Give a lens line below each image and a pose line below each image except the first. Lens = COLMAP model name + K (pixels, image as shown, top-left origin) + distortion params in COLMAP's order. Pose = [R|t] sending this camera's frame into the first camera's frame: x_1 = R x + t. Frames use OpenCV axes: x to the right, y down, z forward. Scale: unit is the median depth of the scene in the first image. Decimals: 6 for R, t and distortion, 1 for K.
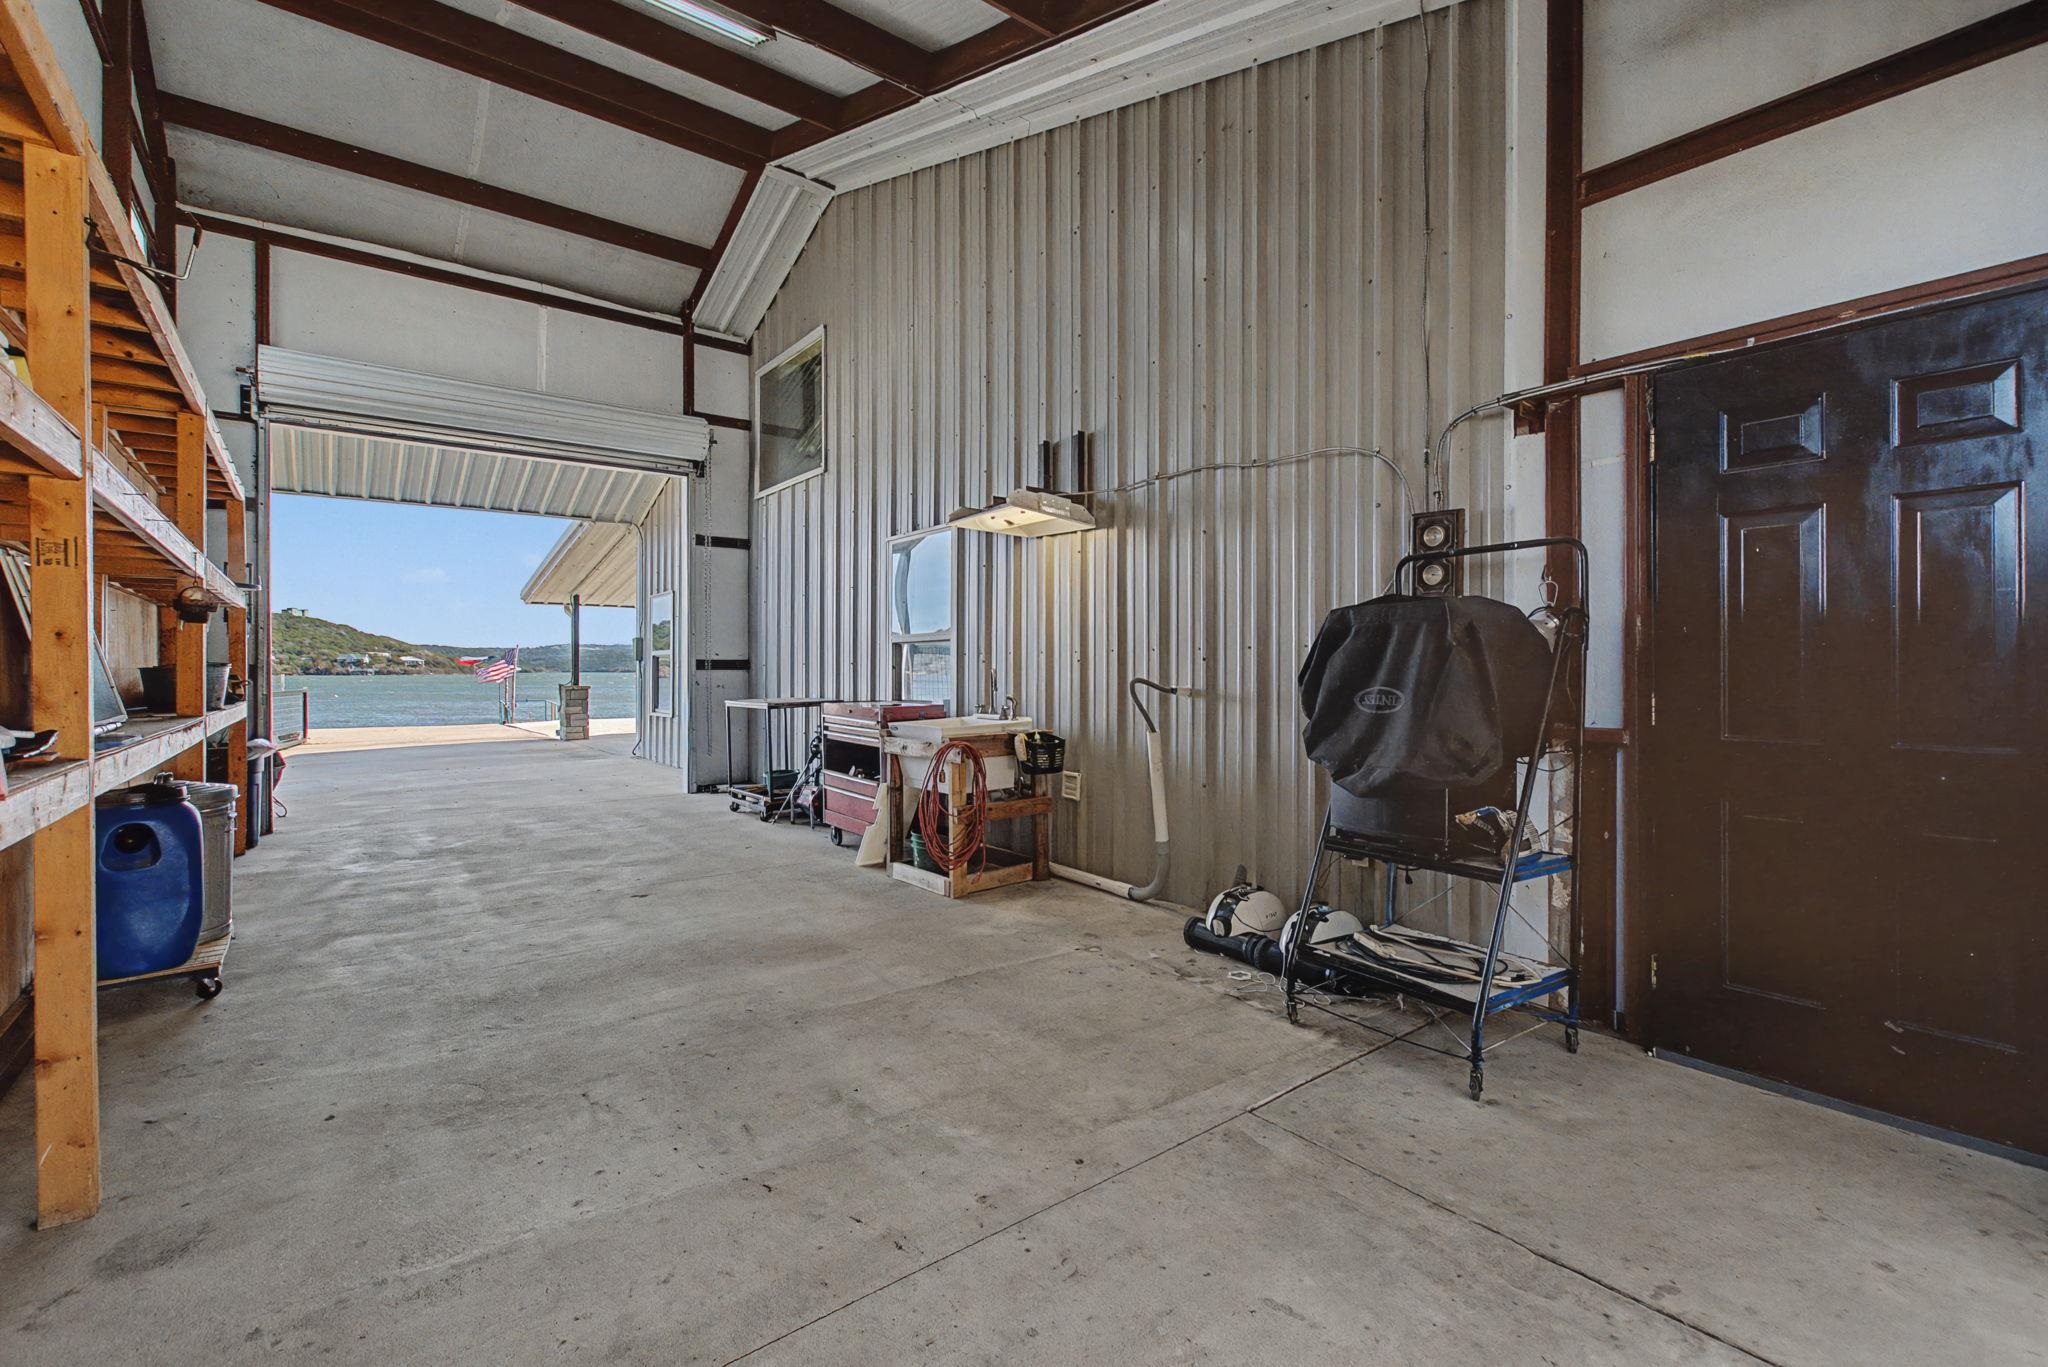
lens RADIAL K [[903.9, 0, 1024.0], [0, 903.9, 683.5], [0, 0, 1]] dist [-0.000925, -0.000421]
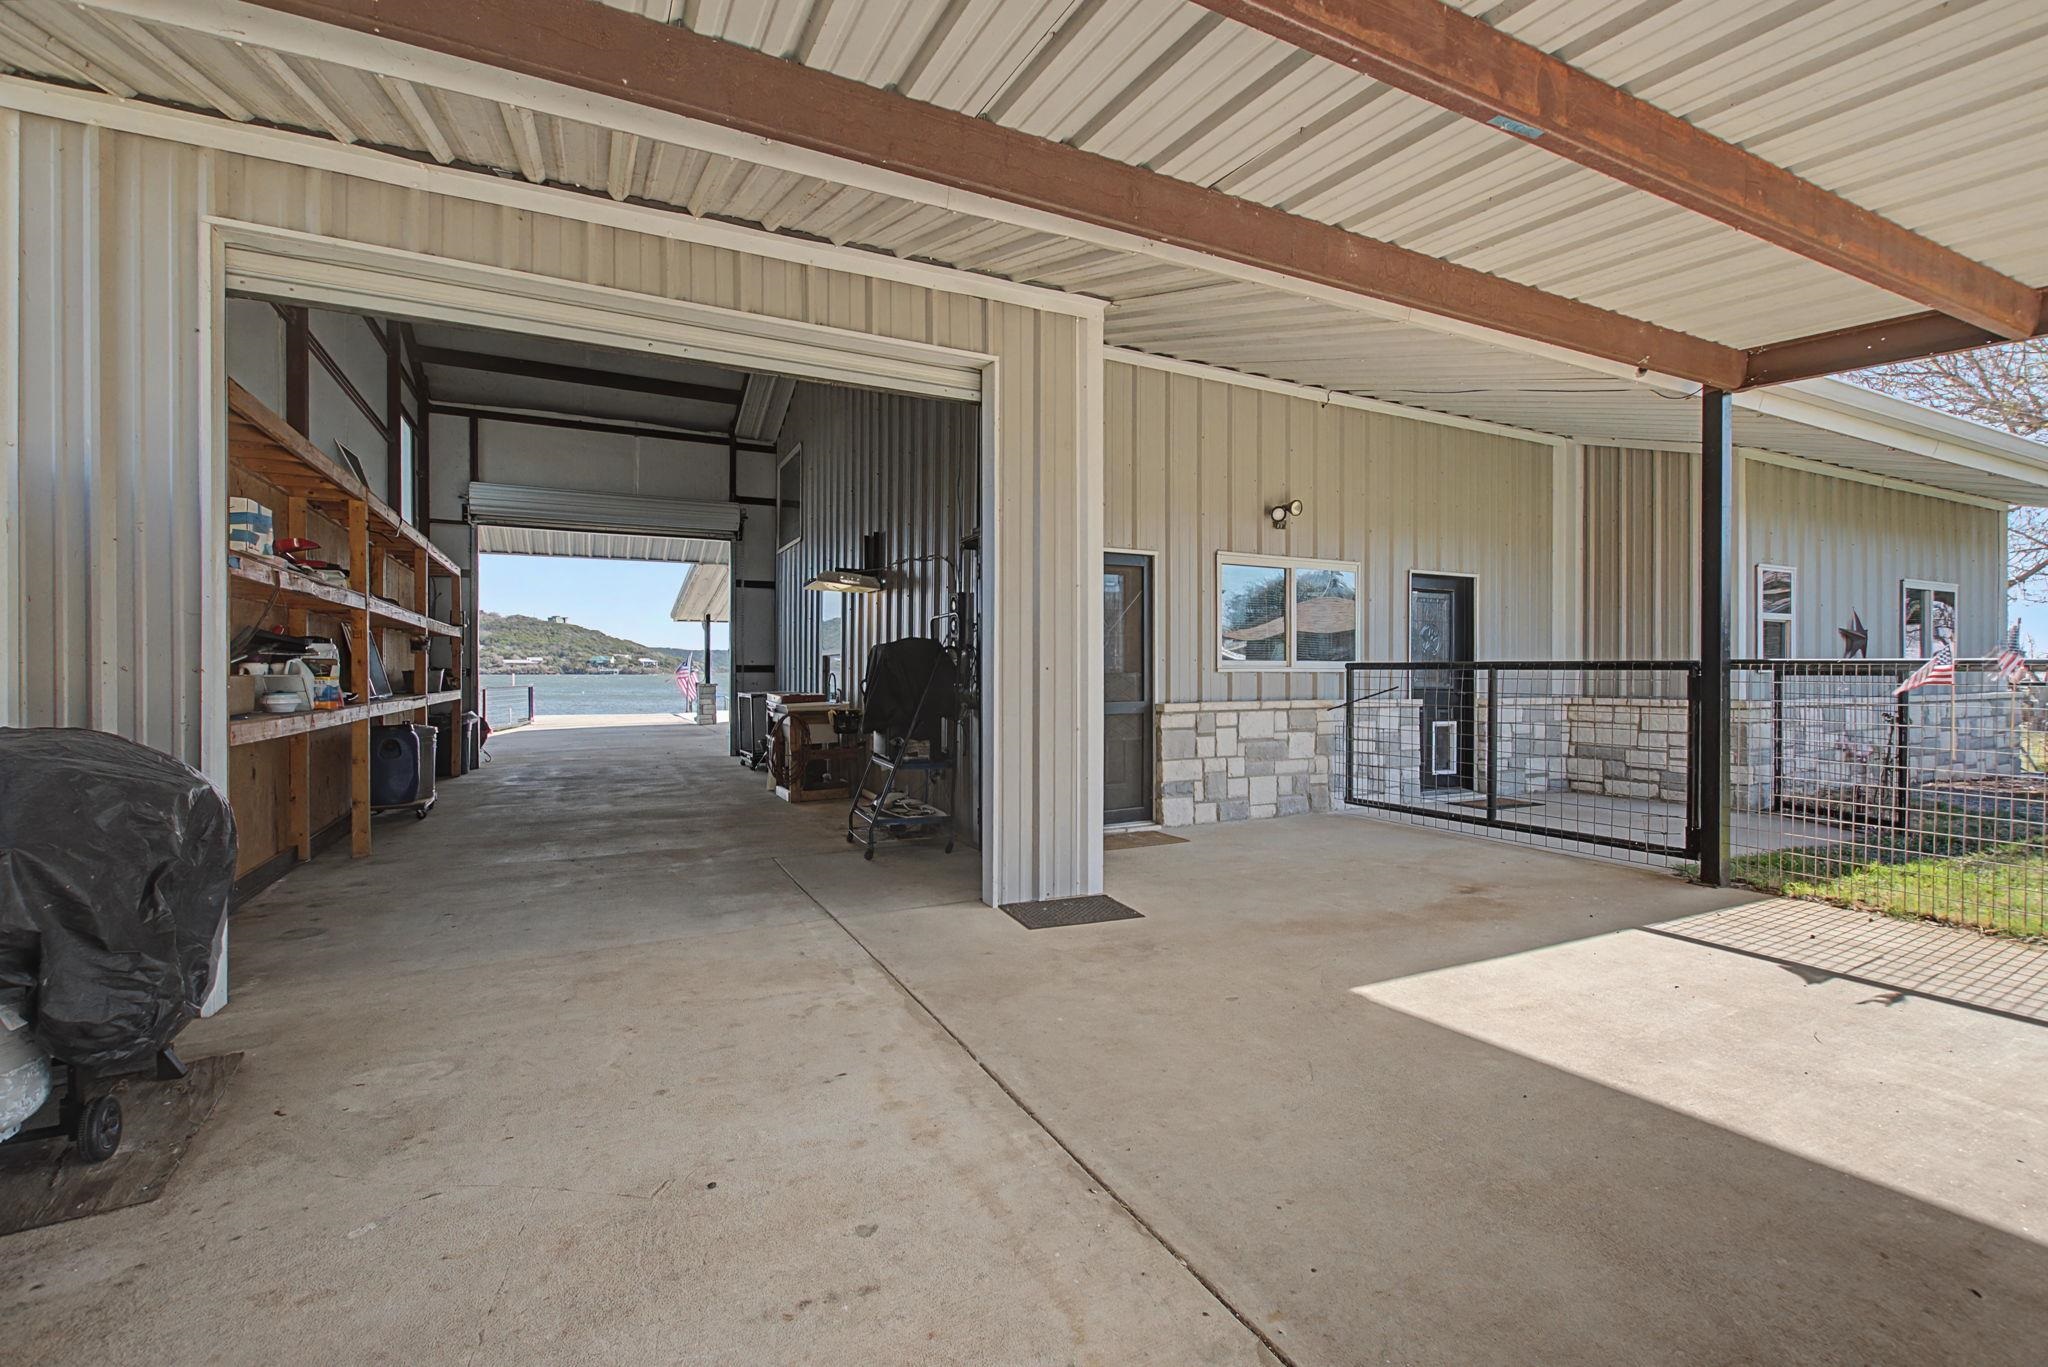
lens RADIAL K [[903.9, 0, 1024.0], [0, 903.9, 683.5], [0, 0, 1]] dist [-0.000925, -0.000421]
pose [[0.979061, 0.005213, -0.203501, 0.414189], [-0.005494, 0.999985, -0.000816, 0.002432], [0.203493, 0.001917, 0.979074, -0.361531]]
